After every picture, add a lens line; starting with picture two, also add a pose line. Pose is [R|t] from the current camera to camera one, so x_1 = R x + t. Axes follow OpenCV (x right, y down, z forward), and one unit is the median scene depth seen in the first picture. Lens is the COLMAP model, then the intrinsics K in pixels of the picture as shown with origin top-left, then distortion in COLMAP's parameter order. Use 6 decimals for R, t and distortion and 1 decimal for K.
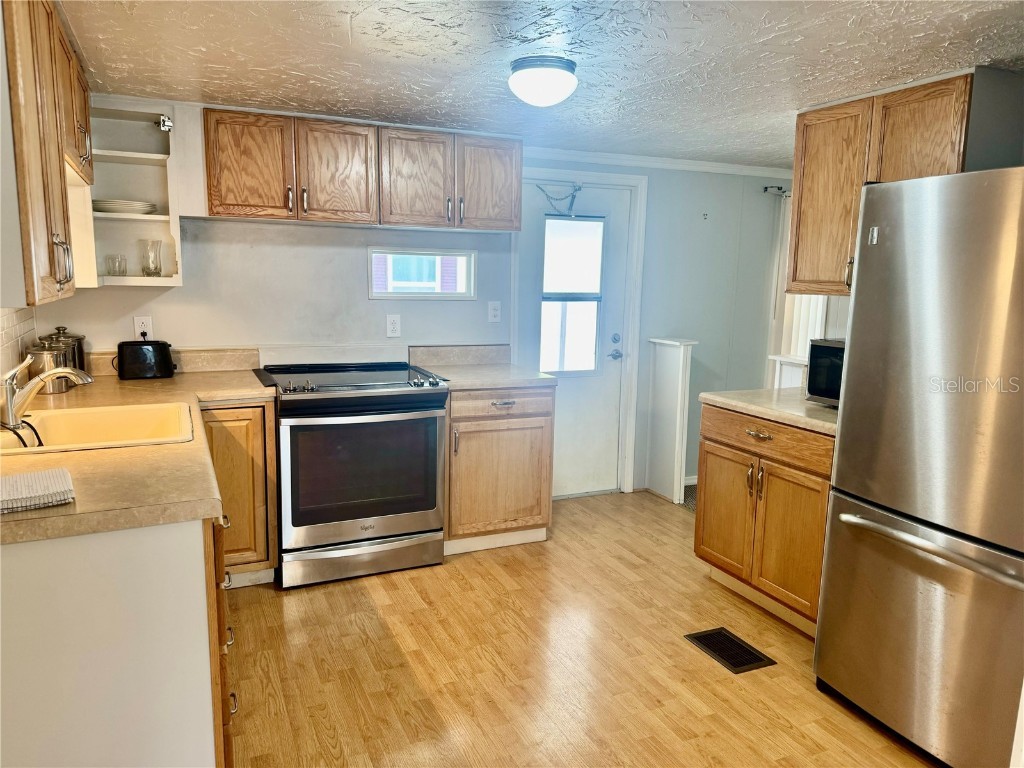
lens RADIAL K [[712.0, 0, 514.7], [0, 712.0, 383.2], [0, 0, 1]] dist [0.122479, -0.189480]
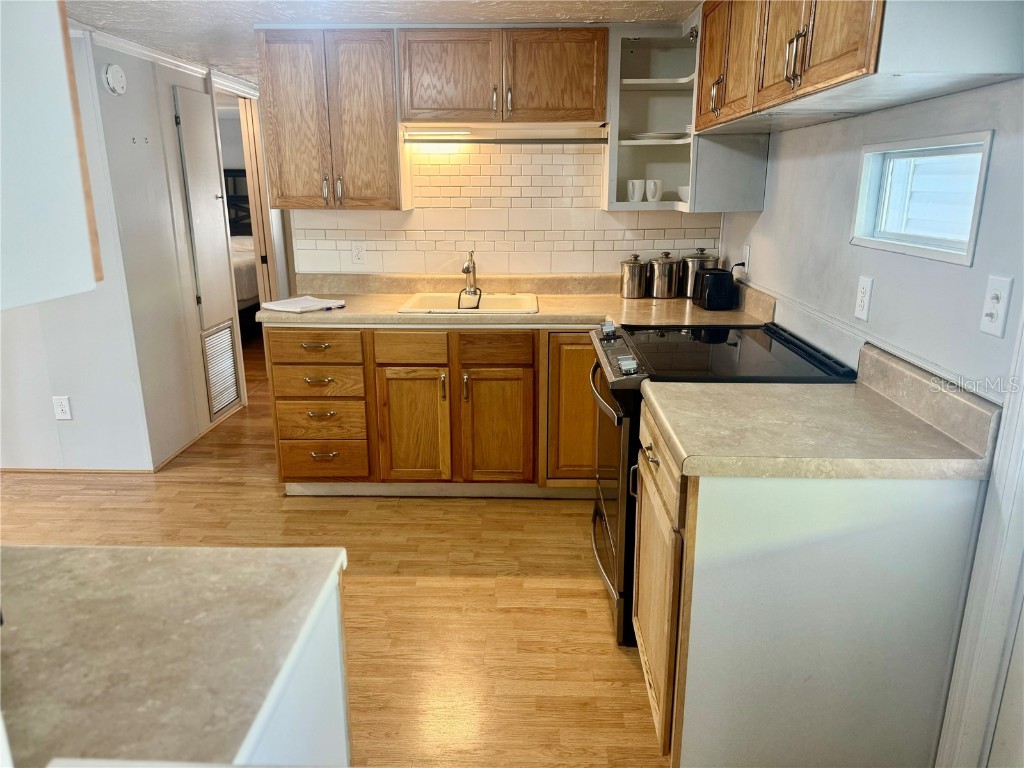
lens RADIAL K [[716.9, 0, 517.1], [0, 716.9, 397.4], [0, 0, 1]] dist [0.085898, -0.185564]
pose [[-0.438155, 0.232685, -0.868261, 0.485019], [-0.146580, 0.934493, 0.324404, -0.171081], [0.886868, 0.269409, -0.375346, 1.146605]]
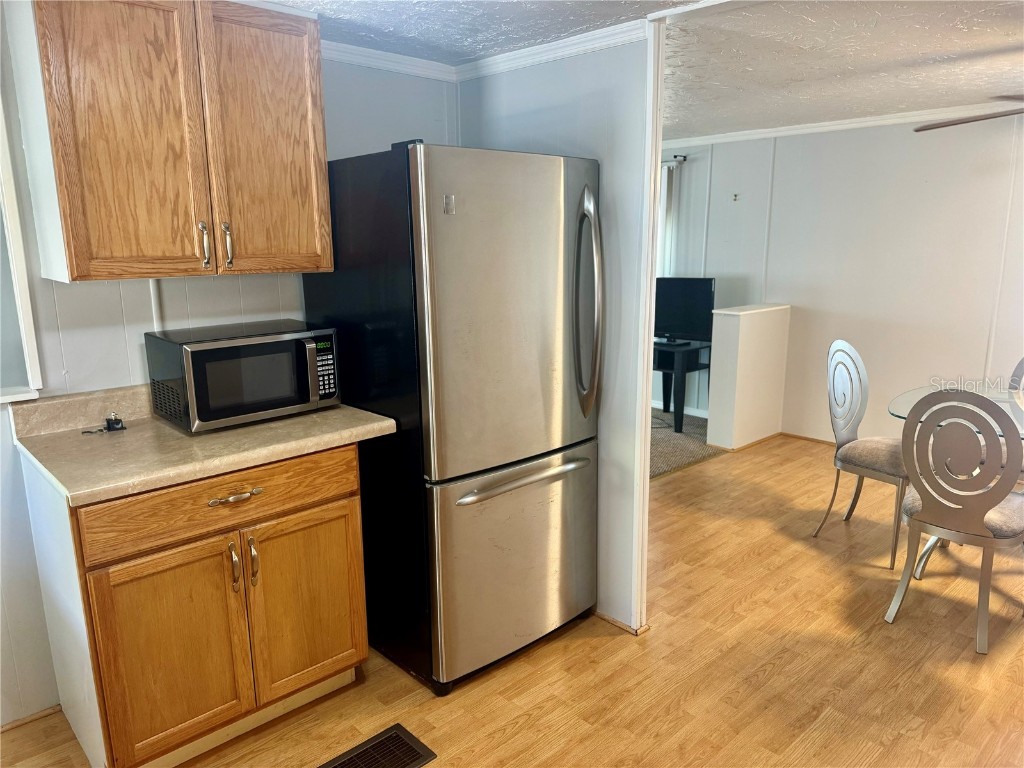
lens RADIAL K [[730.1, 0, 513.3], [0, 730.1, 387.2], [0, 0, 1]] dist [0.079012, -0.141798]
pose [[-0.322654, -0.216447, 0.921436, -0.293205], [0.140741, 0.951709, 0.272841, -0.148451], [-0.935995, 0.217717, -0.276609, 0.813274]]
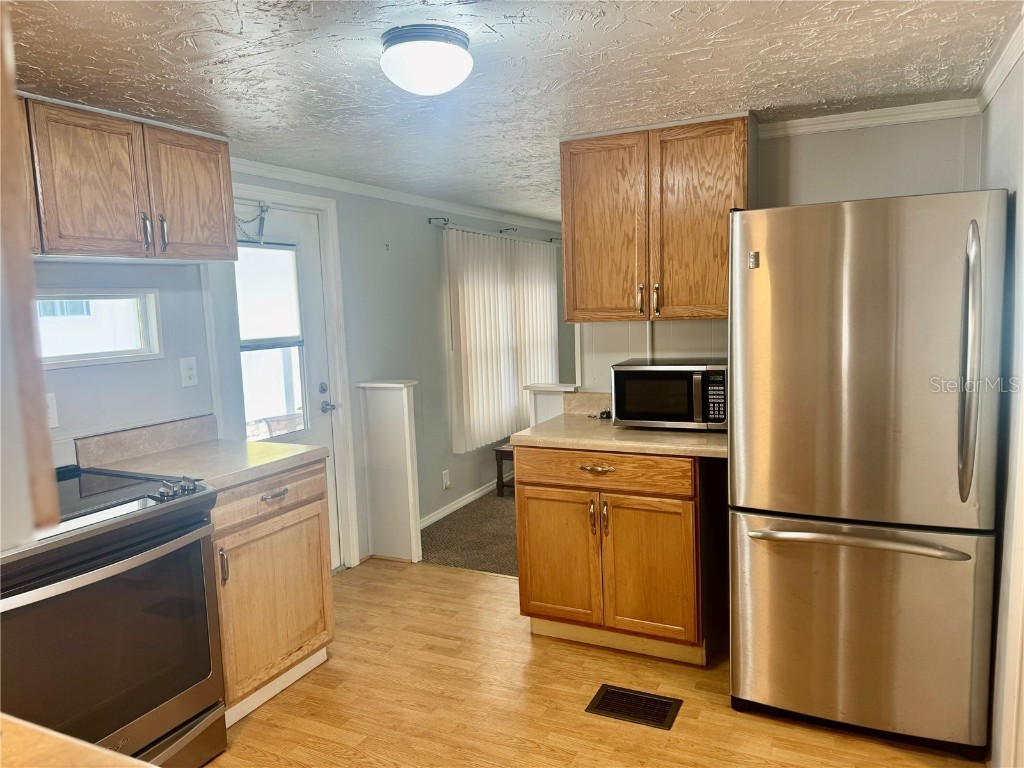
lens RADIAL K [[712.0, 0, 514.7], [0, 712.0, 383.2], [0, 0, 1]] dist [0.122479, -0.189480]
pose [[0.768315, -0.119234, 0.628869, -0.290478], [0.146994, 0.989105, 0.007946, -0.057251], [-0.622965, 0.086334, 0.777471, 0.278471]]
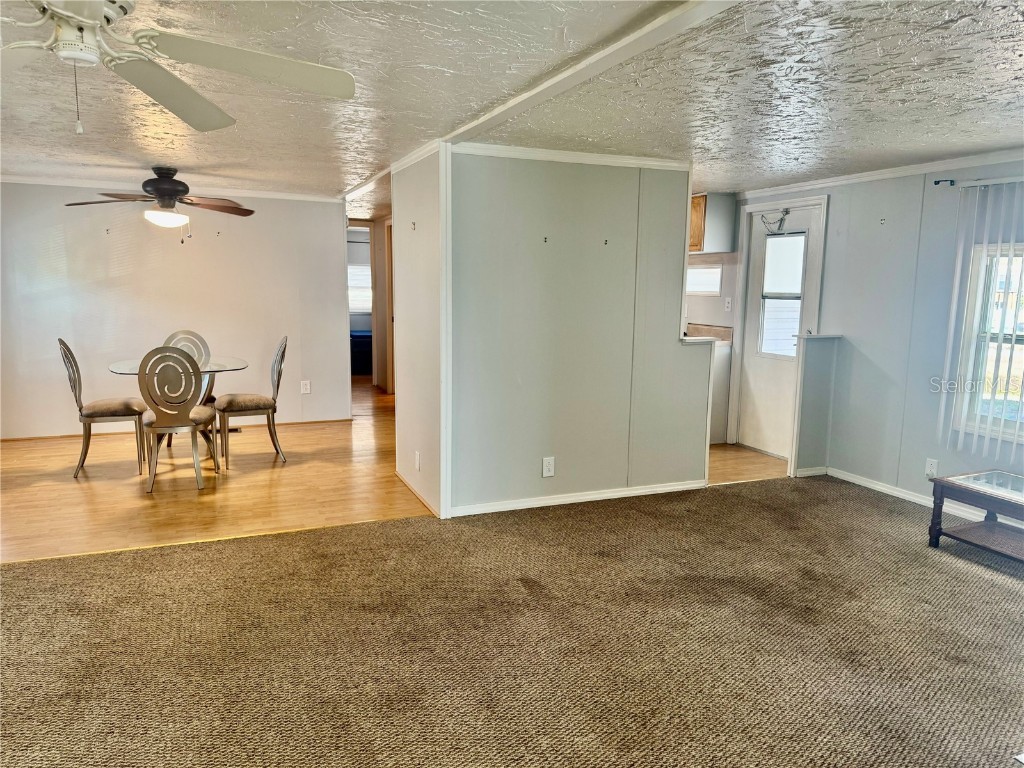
lens RADIAL K [[724.0, 0, 517.7], [0, 724.0, 387.4], [0, 0, 1]] dist [0.104246, -0.138778]
pose [[-0.007968, 0.121348, -0.992578, 1.859850], [-0.168766, 0.978208, 0.120945, -0.049899], [0.985624, 0.168477, 0.012685, 0.703285]]
